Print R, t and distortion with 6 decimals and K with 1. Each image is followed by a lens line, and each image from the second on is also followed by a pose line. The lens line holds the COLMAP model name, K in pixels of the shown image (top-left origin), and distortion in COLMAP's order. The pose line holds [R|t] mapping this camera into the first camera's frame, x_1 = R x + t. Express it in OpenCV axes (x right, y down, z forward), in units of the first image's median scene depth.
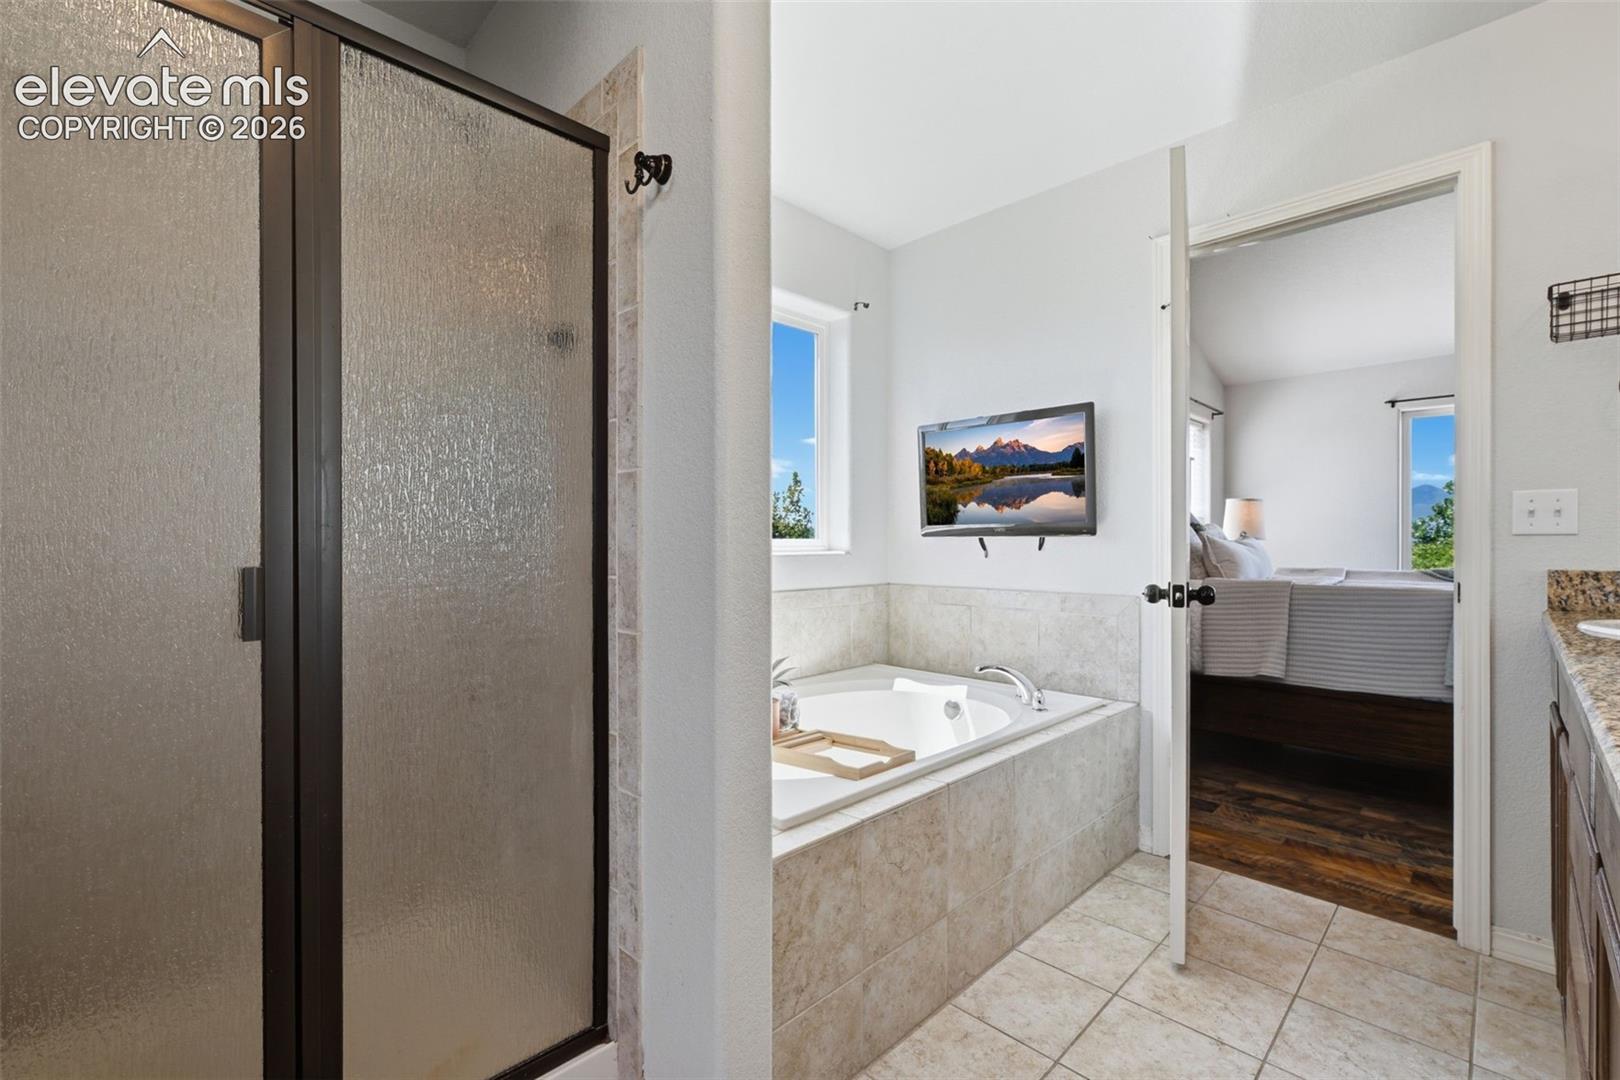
lens RADIAL K [[686.6, 0, 810.8], [0, 686.6, 547.1], [0, 0, 1]] dist [0.000591, -0.000913]
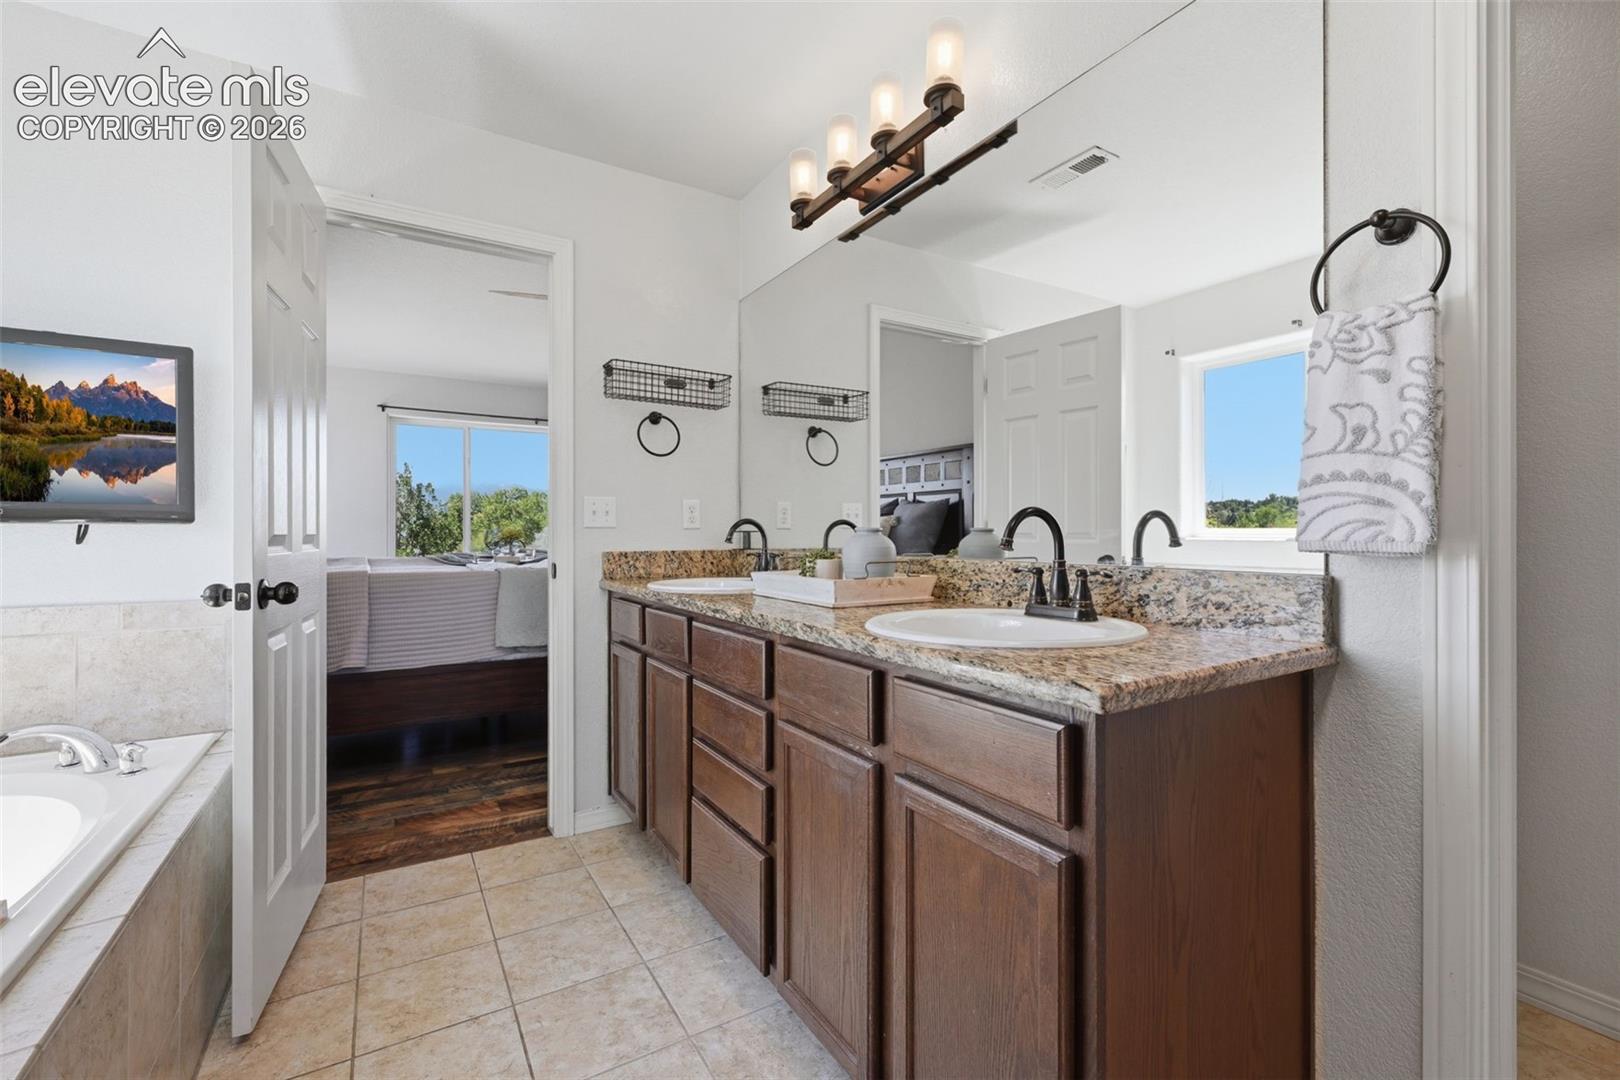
lens RADIAL K [[686.6, 0, 808.3], [0, 686.6, 532.2], [0, 0, 1]] dist [0.000591, -0.000913]
pose [[0.247735, 0.001833, 0.968826, -0.193005], [0.004587, 0.999985, -0.003065, -0.001797], [-0.968817, 0.005203, 0.247723, 0.177950]]
